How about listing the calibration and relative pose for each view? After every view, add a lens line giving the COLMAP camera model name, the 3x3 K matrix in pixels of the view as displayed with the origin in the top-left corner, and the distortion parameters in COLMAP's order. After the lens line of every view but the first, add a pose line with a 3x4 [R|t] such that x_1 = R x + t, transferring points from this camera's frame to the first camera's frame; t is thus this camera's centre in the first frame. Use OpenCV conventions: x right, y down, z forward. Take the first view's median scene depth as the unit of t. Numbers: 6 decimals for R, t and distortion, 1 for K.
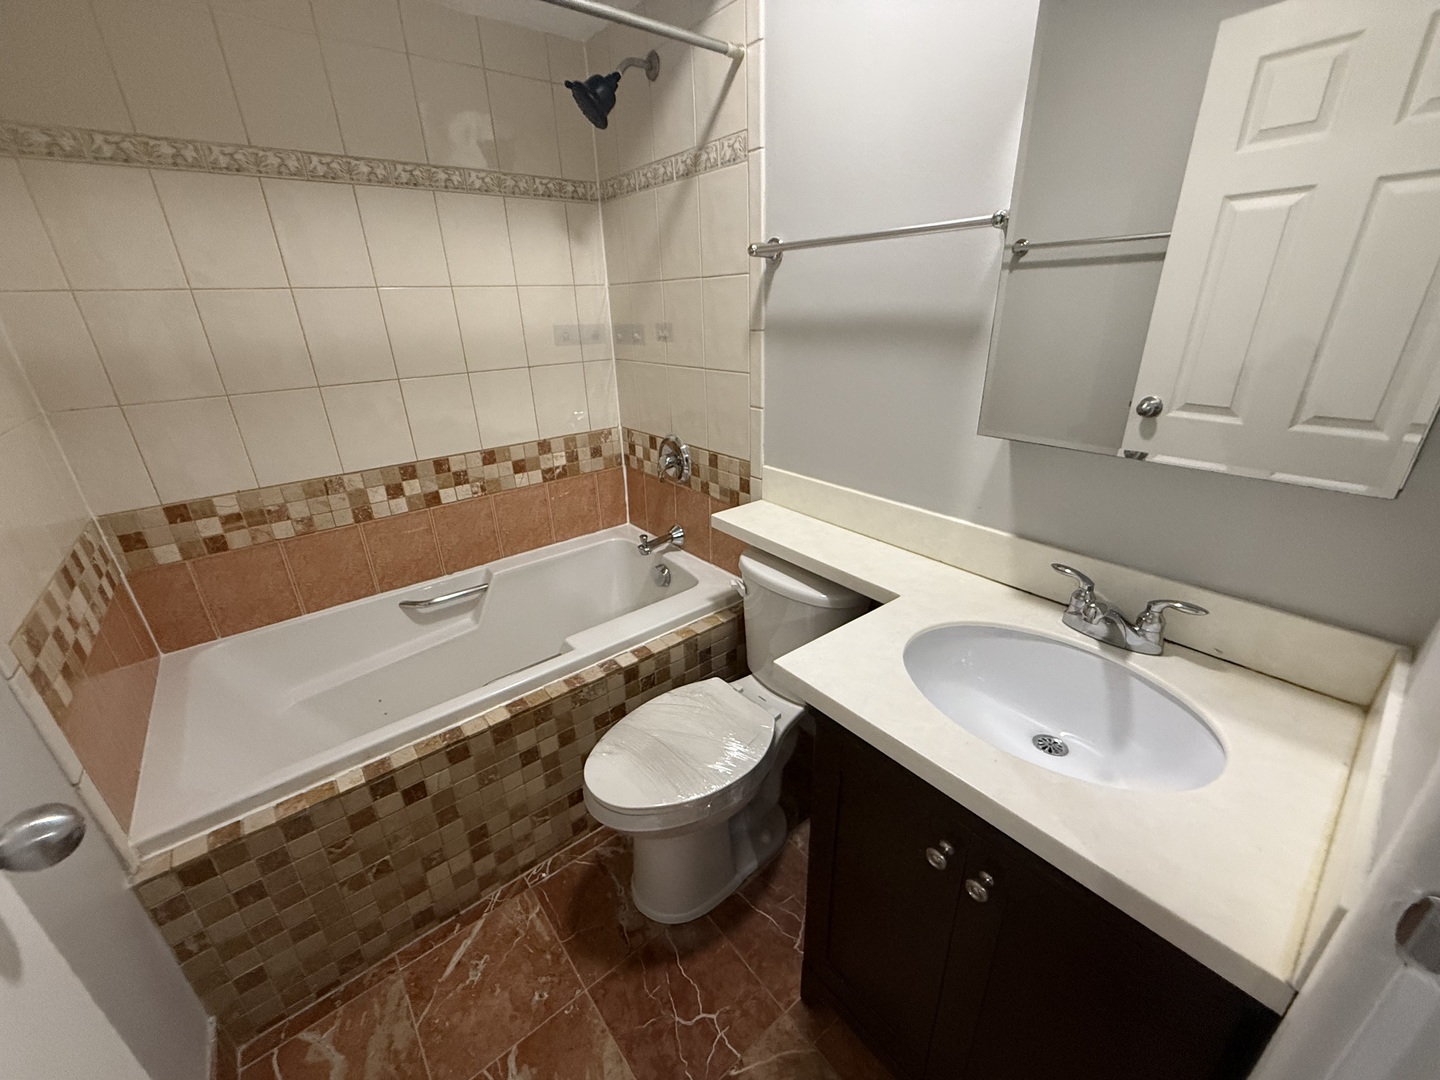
lens RADIAL K [[569.3, 0, 719.2], [0, 569.3, 539.2], [0, 0, 1]] dist [0.000531, -0.000524]
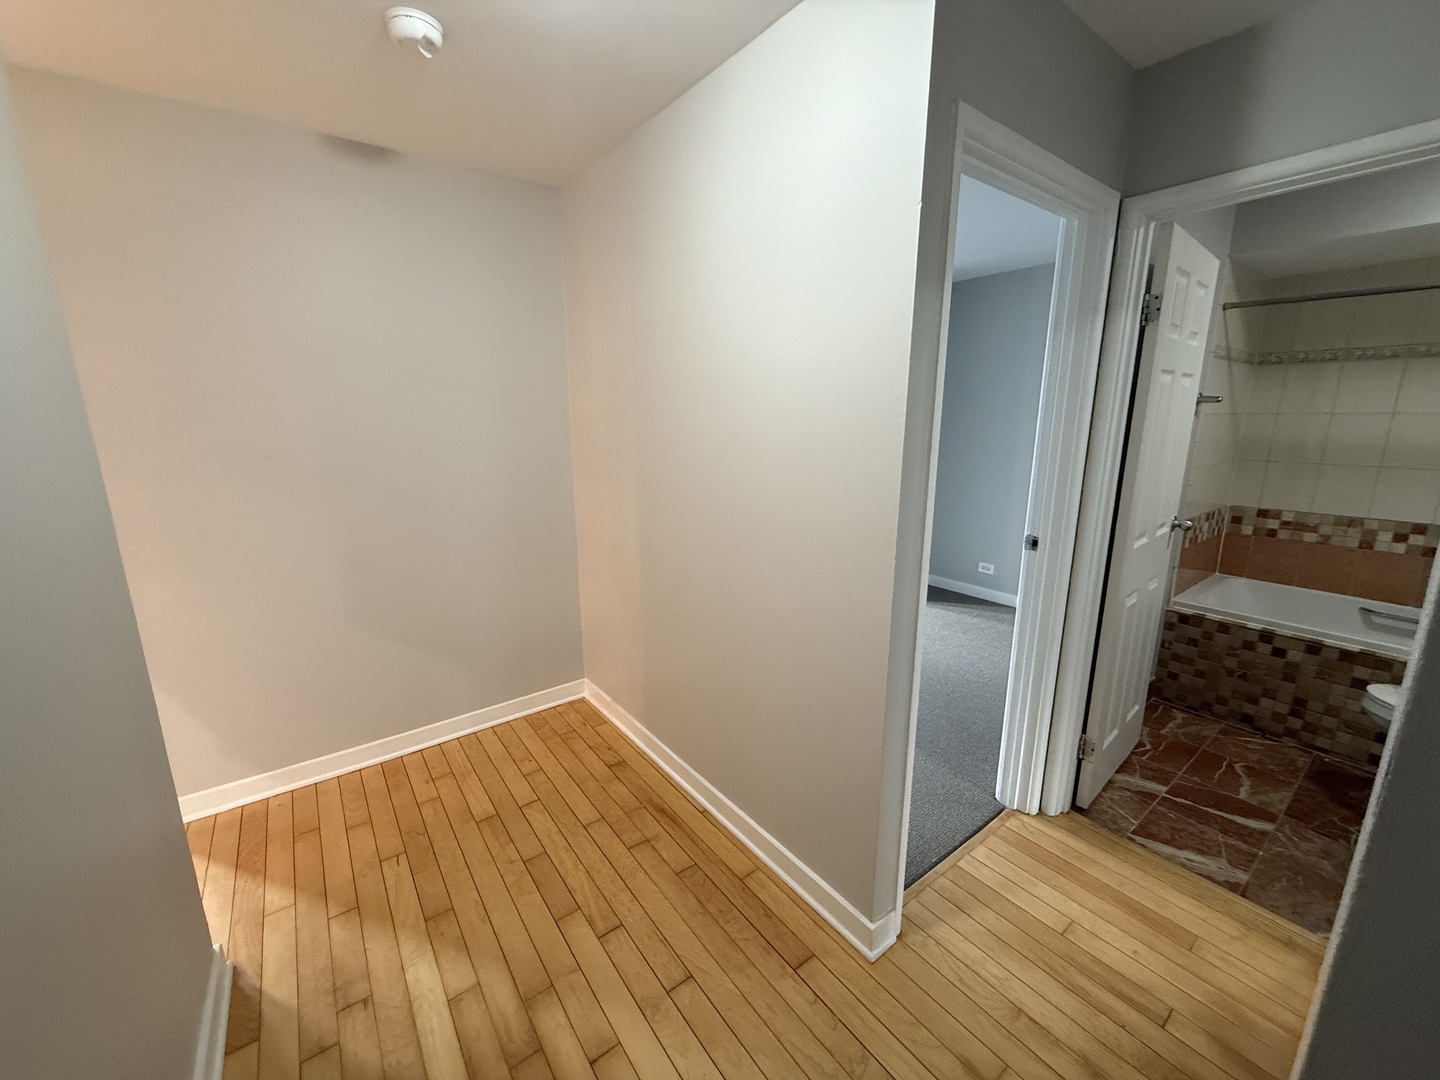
lens RADIAL K [[569.3, 0, 720.9], [0, 569.3, 534.7], [0, 0, 1]] dist [0.000531, -0.000524]
pose [[-0.039653, 0.240873, -0.969746, 1.304362], [-0.378297, 0.894648, 0.237688, 0.310360], [0.924835, 0.376277, 0.055645, -1.031452]]
